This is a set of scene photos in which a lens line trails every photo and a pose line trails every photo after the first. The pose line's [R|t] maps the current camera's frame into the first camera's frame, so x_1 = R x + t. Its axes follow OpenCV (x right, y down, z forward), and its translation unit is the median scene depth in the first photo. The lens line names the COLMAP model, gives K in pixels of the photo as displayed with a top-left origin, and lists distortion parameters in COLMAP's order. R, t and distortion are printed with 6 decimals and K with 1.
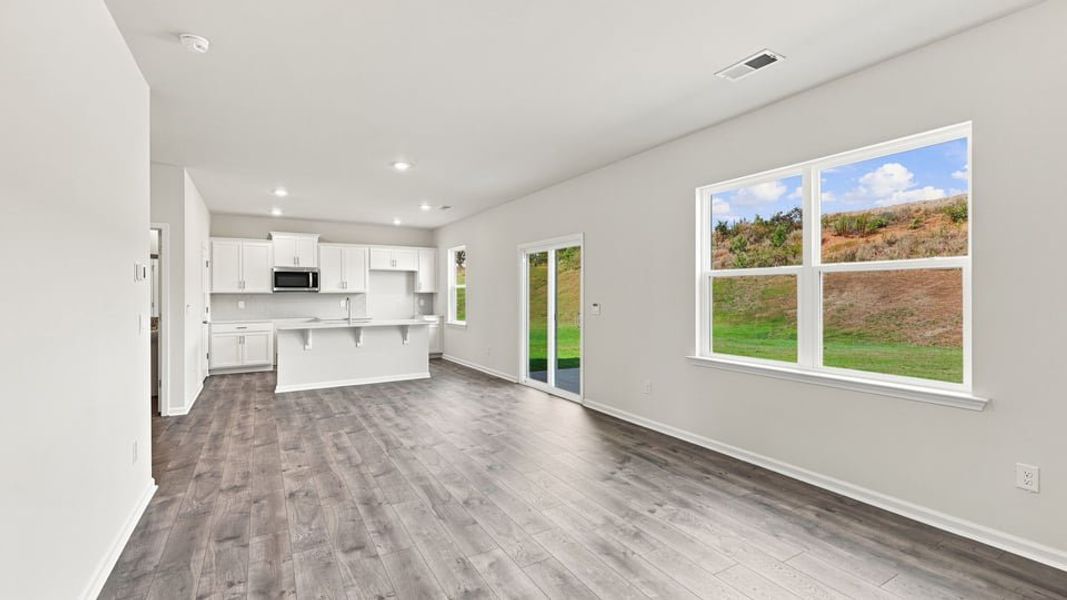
lens RADIAL K [[470.2, 0, 522.5], [0, 470.2, 290.9], [0, 0, 1]] dist [-0.000691, 0.000211]
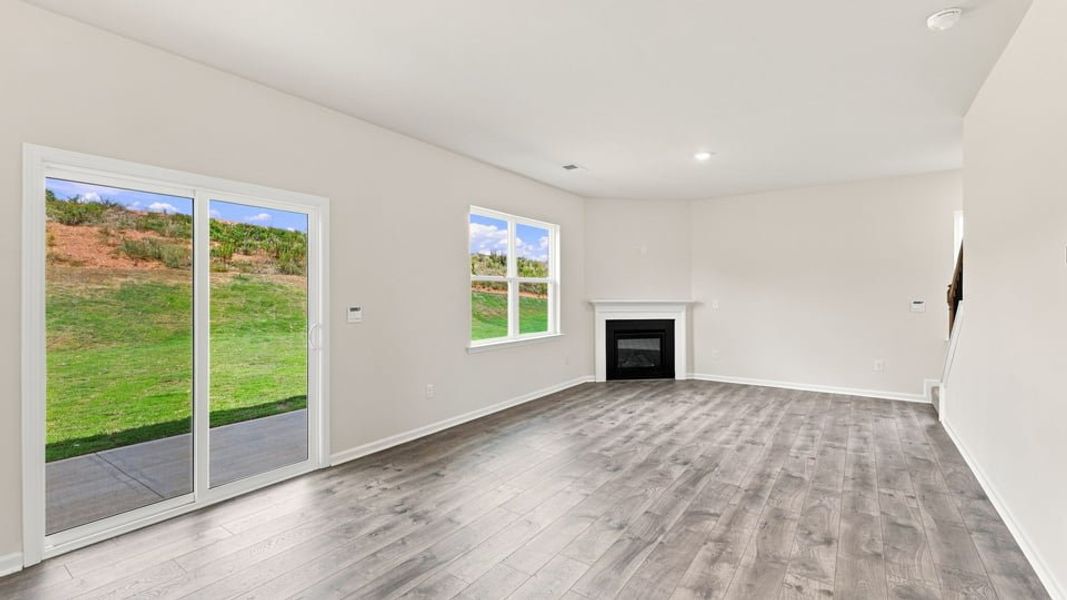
lens RADIAL K [[470.2, 0, 522.5], [0, 470.2, 290.9], [0, 0, 1]] dist [-0.000691, 0.000211]
pose [[-0.423416, 0.008693, 0.905893, -0.944177], [0.000892, 0.999957, -0.009179, 0.013590], [-0.905935, -0.003079, -0.423406, 1.712462]]
